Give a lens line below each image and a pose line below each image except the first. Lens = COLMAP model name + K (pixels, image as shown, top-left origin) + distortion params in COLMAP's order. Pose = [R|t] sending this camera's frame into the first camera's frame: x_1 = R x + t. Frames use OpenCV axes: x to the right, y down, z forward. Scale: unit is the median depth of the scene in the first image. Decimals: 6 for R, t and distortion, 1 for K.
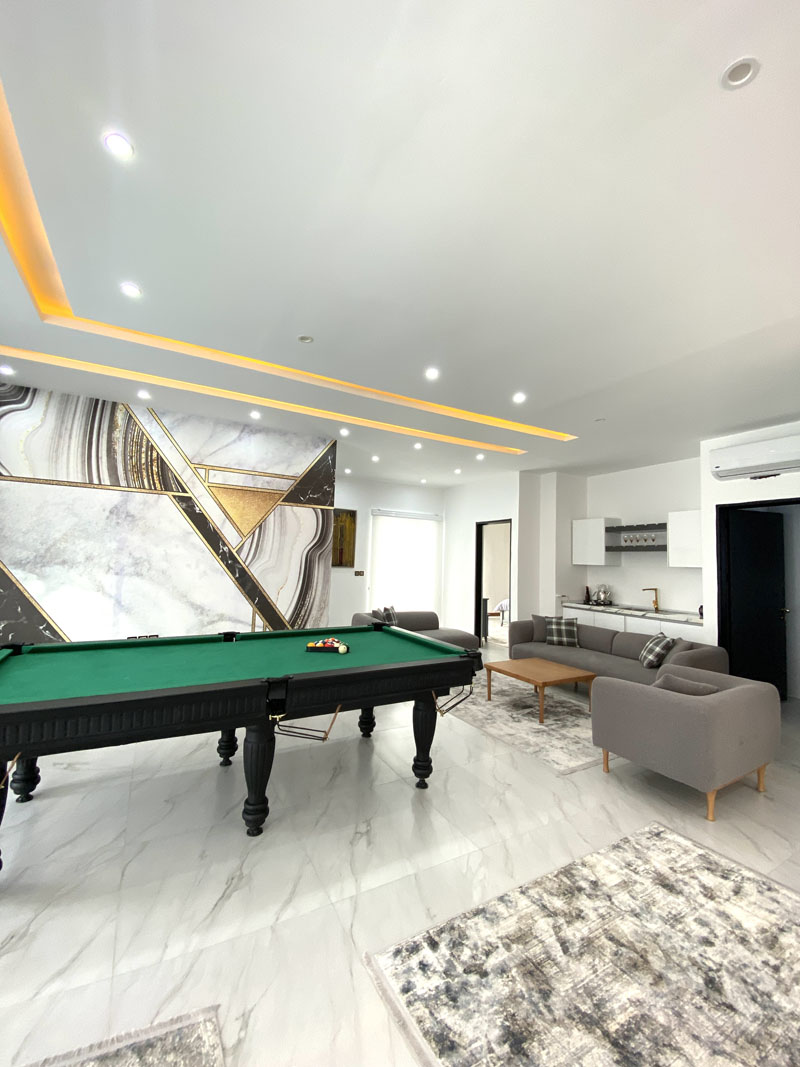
lens RADIAL K [[423.0, 0, 400.0], [0, 423.0, 533.5], [0, 0, 1]] dist [0.011157, -0.017629]
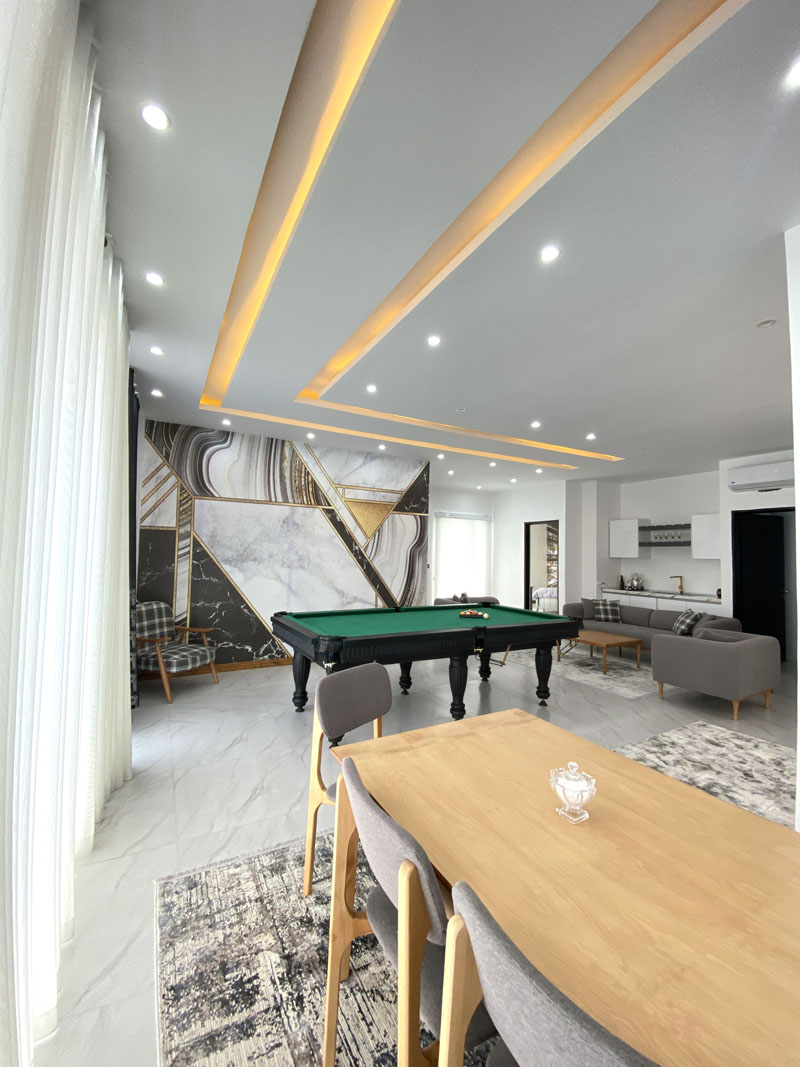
lens RADIAL K [[427.9, 0, 386.6], [0, 427.9, 531.8], [0, 0, 1]] dist [0.003200, -0.018115]
pose [[0.999792, -0.009273, -0.018156, -0.298988], [0.009494, 0.999882, 0.012081, -0.029542], [0.018042, -0.012251, 0.999762, -0.335893]]
